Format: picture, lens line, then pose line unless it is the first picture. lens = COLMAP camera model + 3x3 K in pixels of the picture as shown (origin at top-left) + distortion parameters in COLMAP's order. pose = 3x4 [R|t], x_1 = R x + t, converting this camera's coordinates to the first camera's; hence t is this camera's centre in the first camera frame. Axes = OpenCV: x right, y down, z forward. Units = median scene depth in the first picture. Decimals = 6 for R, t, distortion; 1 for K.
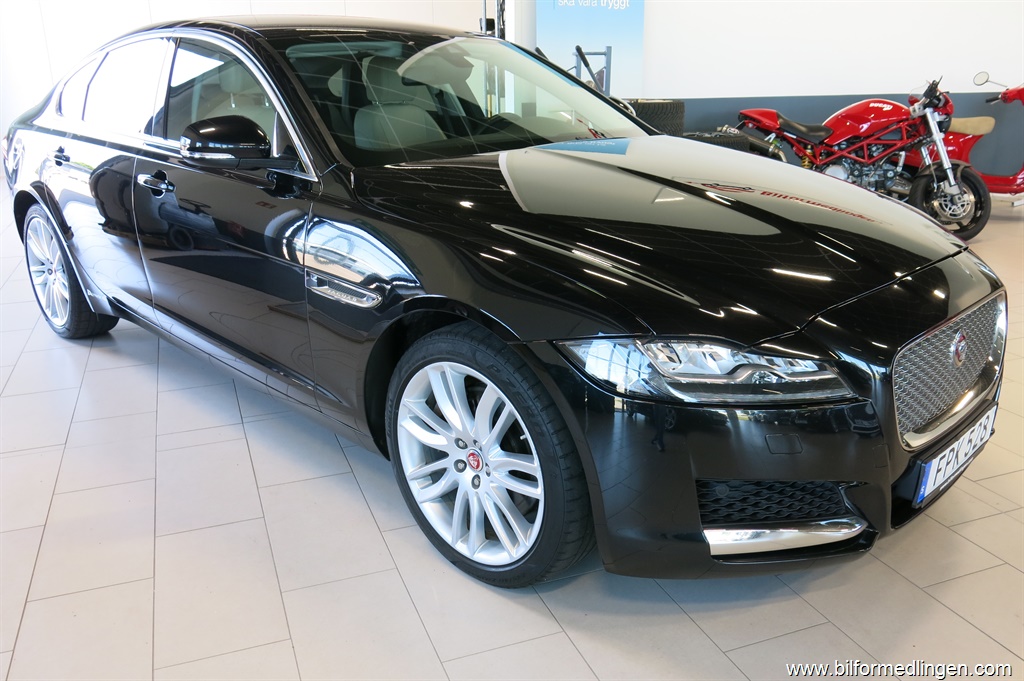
lens RADIAL K [[868.5, 0, 513.6], [0, 868.5, 339.8], [0, 0, 1]] dist [-0.009687, -0.014942]
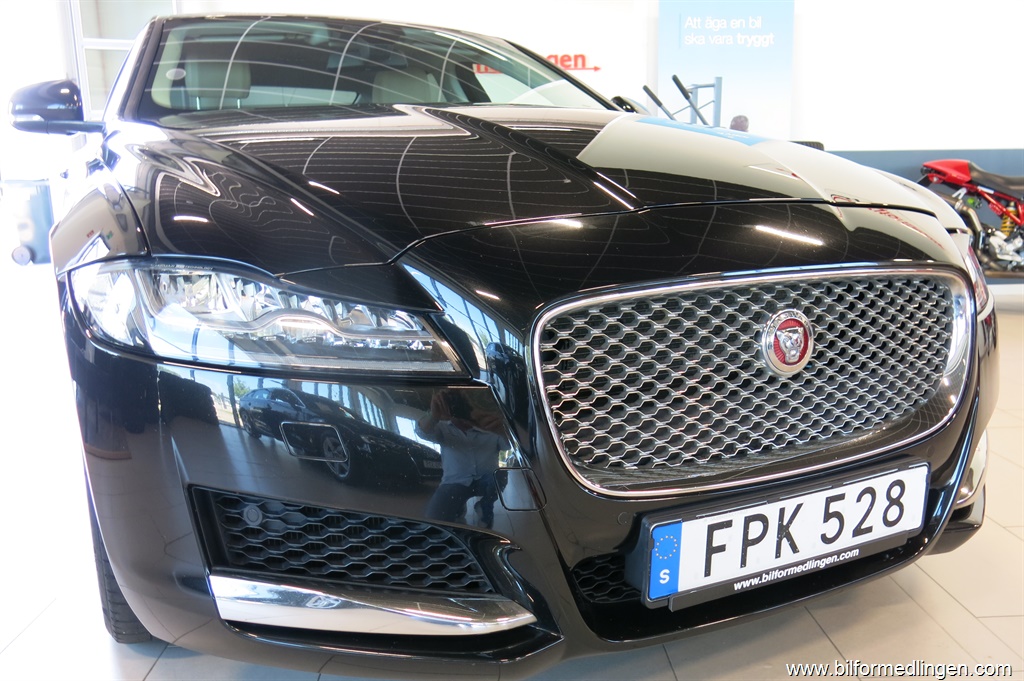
lens RADIAL K [[868.5, 0, 511.3], [0, 868.5, 330.9], [0, 0, 1]] dist [-0.009687, -0.014942]
pose [[0.944545, 0.047726, -0.324894, 0.171392], [-0.090688, 0.988817, -0.118395, 0.028266], [0.315610, 0.141294, 0.938310, 0.128701]]
